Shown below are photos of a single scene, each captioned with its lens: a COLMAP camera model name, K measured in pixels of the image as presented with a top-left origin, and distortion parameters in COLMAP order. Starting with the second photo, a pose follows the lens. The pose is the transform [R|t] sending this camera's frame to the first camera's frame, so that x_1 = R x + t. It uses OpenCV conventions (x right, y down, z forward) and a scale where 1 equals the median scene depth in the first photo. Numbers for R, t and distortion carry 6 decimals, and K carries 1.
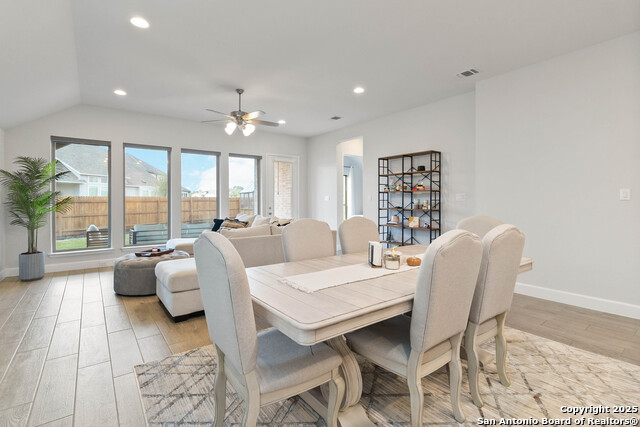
lens RADIAL K [[300.1, 0, 322.0], [0, 300.1, 206.2], [0, 0, 1]] dist [0.003338, 0.000363]
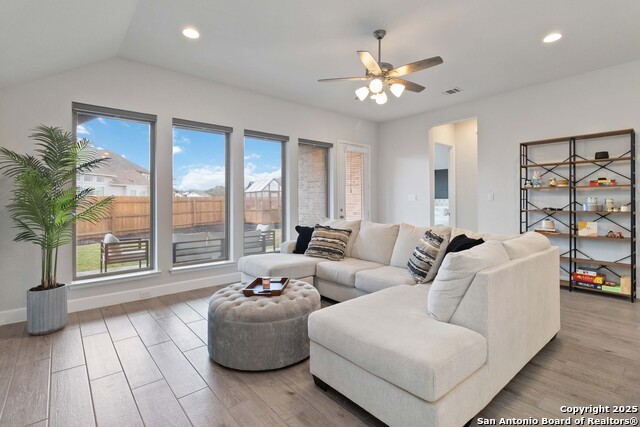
lens RADIAL K [[301.8, 0, 323.2], [0, 301.8, 201.6], [0, 0, 1]] dist [0.004095, 0.000670]
pose [[0.998200, -0.003810, 0.059848, -0.385878], [0.004653, 0.999892, -0.013956, -0.006486], [-0.059788, 0.014210, 0.998110, 0.305161]]
